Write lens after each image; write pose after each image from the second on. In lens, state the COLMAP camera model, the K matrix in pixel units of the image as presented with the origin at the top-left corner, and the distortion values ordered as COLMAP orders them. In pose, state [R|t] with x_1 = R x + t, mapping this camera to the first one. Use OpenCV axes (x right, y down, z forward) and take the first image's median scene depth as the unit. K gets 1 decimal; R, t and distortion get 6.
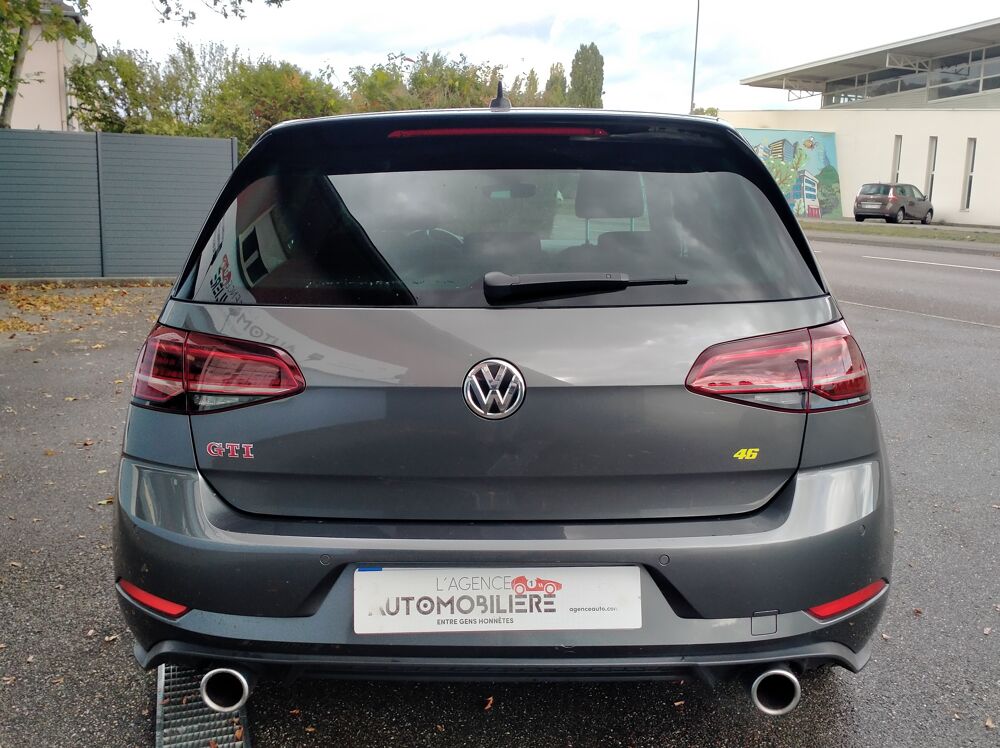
lens RADIAL K [[928.6, 0, 498.8], [0, 928.6, 401.1], [0, 0, 1]] dist [0.001829, -0.028639]
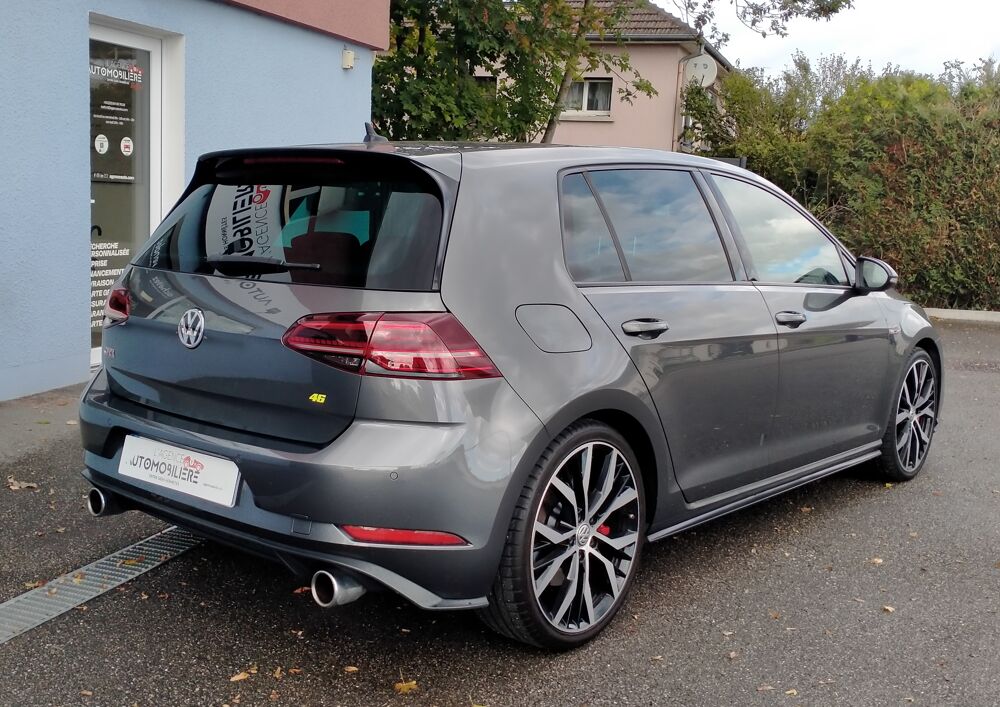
lens RADIAL K [[1072.6, 0, 500.0], [0, 1072.6, 353.5], [0, 0, 1]] dist [-0.019542, -0.008403]
pose [[0.773178, 0.108186, -0.624893, 0.139588], [-0.165236, 0.985675, -0.033799, 0.000250], [0.612285, 0.129387, 0.779979, -0.004907]]
